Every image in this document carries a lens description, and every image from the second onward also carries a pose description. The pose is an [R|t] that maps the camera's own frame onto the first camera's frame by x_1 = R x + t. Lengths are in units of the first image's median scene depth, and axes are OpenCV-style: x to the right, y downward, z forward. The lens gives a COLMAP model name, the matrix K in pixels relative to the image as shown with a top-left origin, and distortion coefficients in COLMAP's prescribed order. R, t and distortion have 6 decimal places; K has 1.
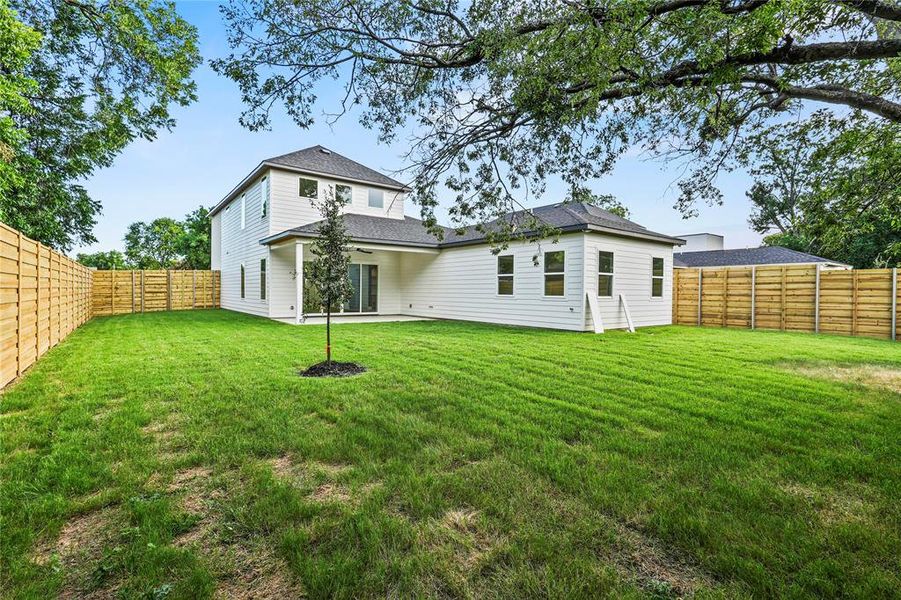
lens RADIAL K [[414.5, 0, 450.4], [0, 414.5, 297.9], [0, 0, 1]] dist [-0.002092, 0.000683]
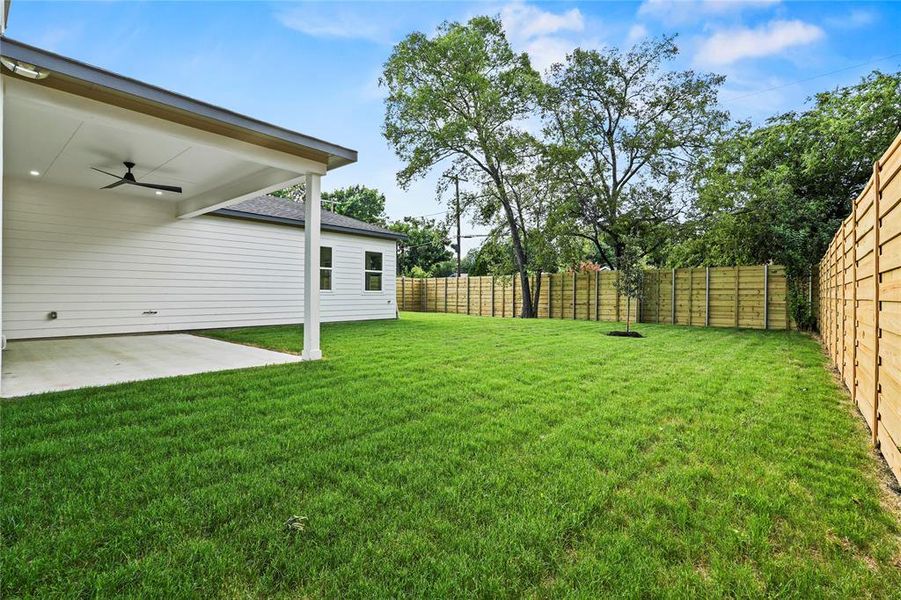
lens RADIAL K [[414.5, 0, 448.9], [0, 414.5, 294.5], [0, 0, 1]] dist [-0.002092, 0.000683]
pose [[-0.195494, -0.021064, 0.980479, -0.885479], [0.002527, 0.999755, 0.021982, -0.019049], [-0.980702, 0.006776, -0.195393, 0.991387]]
